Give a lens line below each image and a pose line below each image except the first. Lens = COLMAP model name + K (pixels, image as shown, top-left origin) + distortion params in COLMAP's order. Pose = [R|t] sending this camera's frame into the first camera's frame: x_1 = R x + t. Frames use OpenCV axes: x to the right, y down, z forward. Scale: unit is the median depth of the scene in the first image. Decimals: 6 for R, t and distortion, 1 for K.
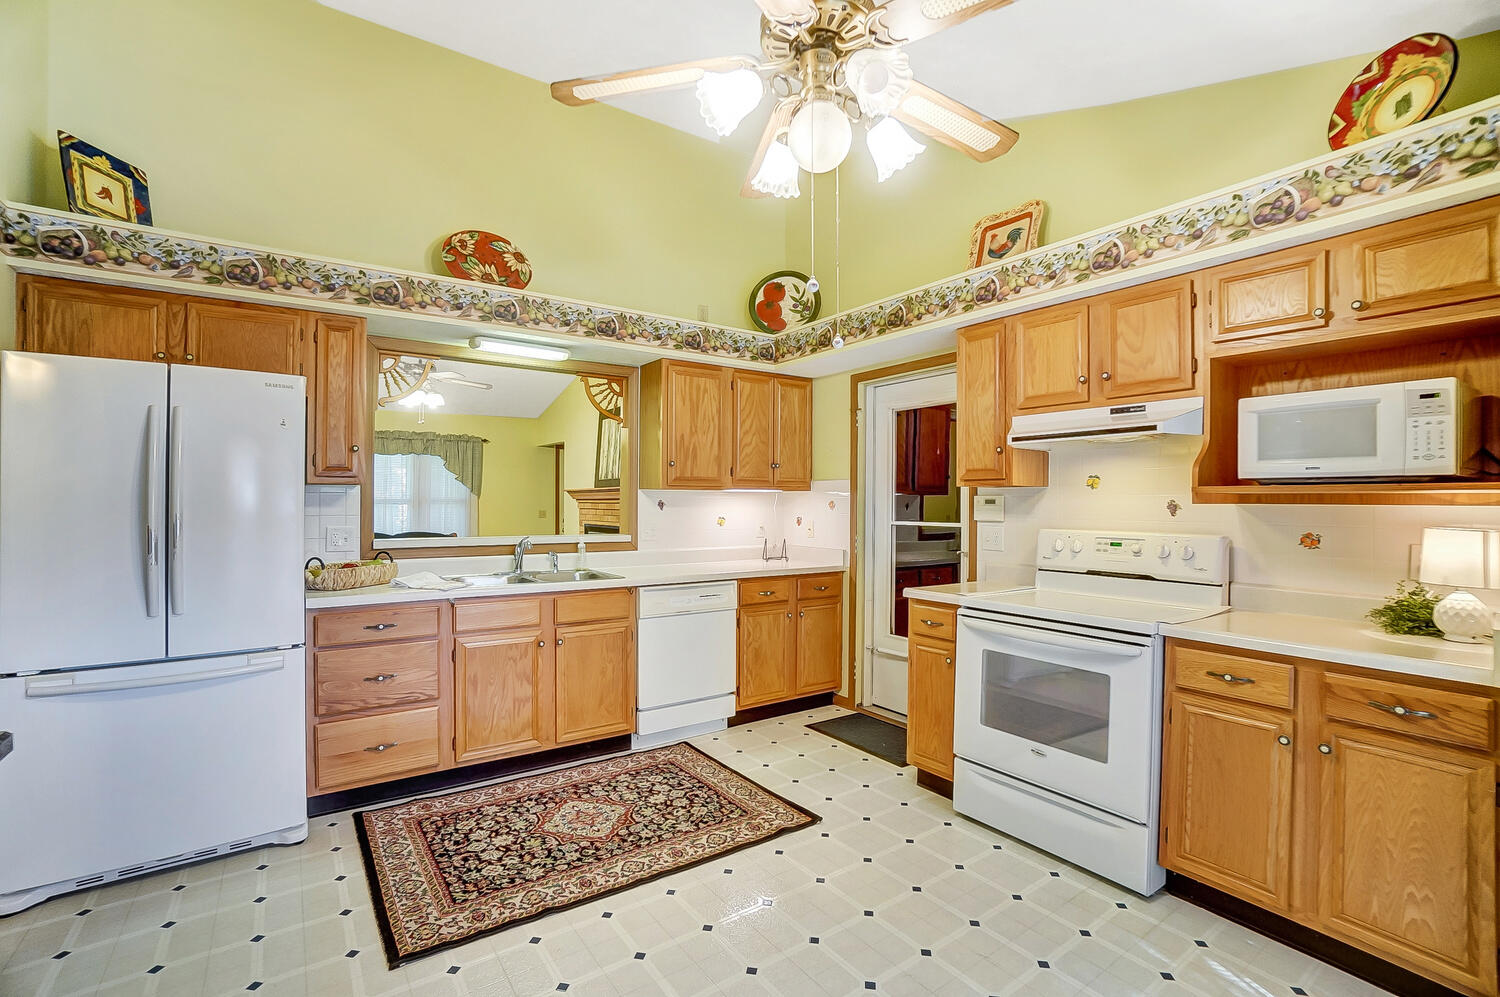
lens RADIAL K [[696.1, 0, 750.0], [0, 696.1, 498.5], [0, 0, 1]] dist [-0.029175, 0.022739]
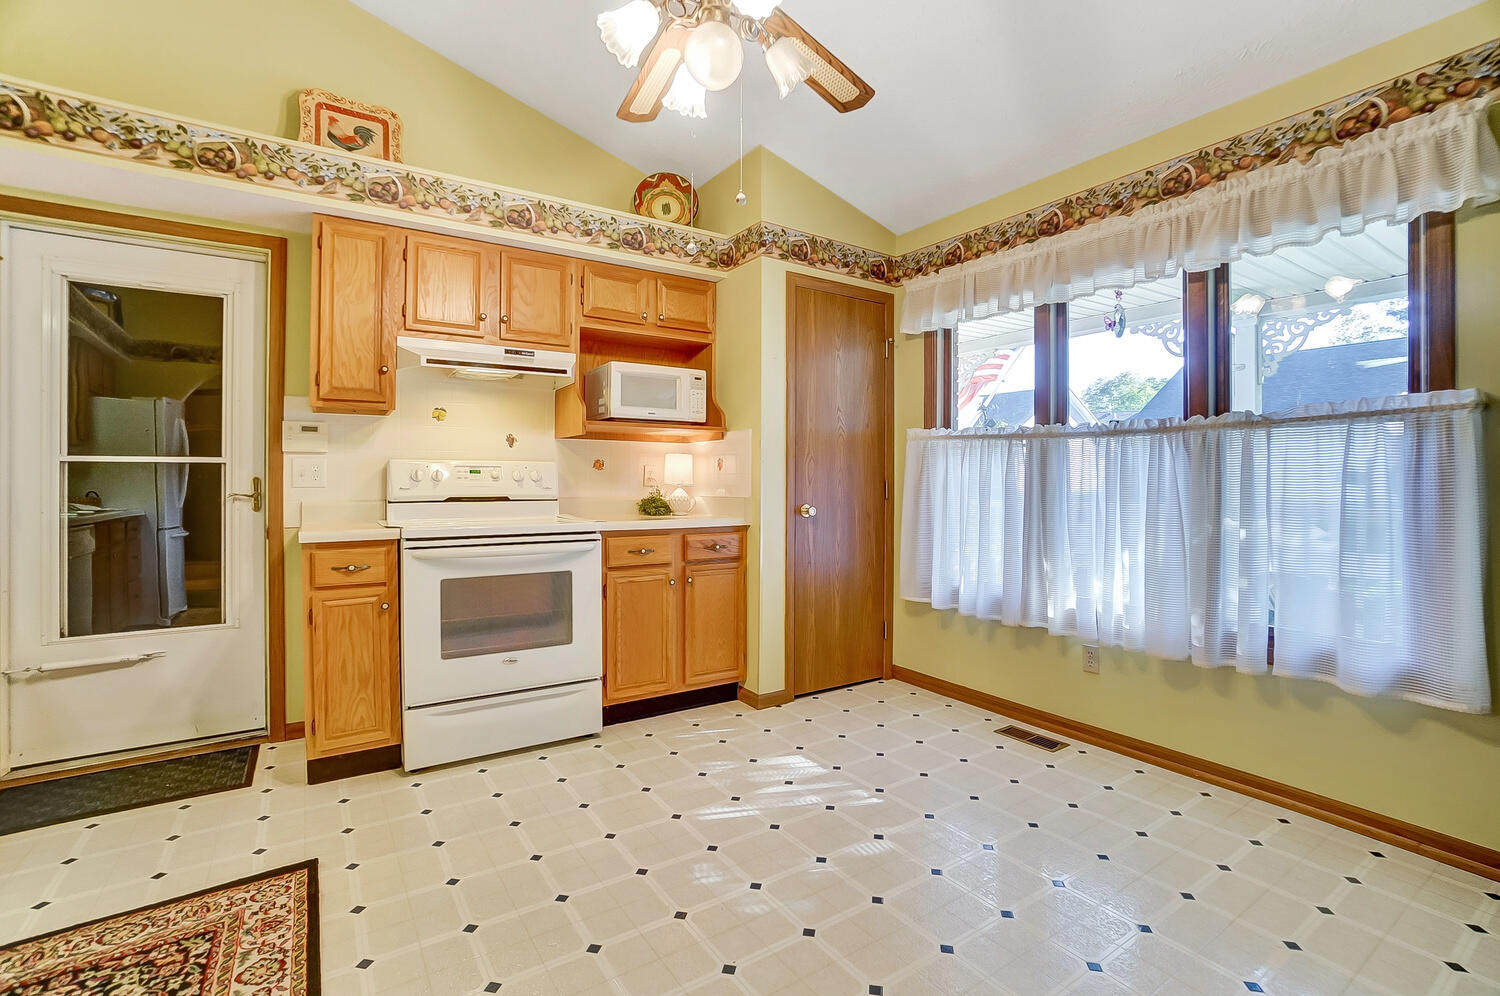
lens RADIAL K [[688.2, 0, 750.3], [0, 688.2, 470.8], [0, 0, 1]] dist [-0.002088, 0.000194]
pose [[0.042353, 0.010442, 0.999048, -0.584149], [0.000532, 0.999945, -0.010474, 0.081710], [-0.999103, 0.000976, 0.042345, 0.552459]]
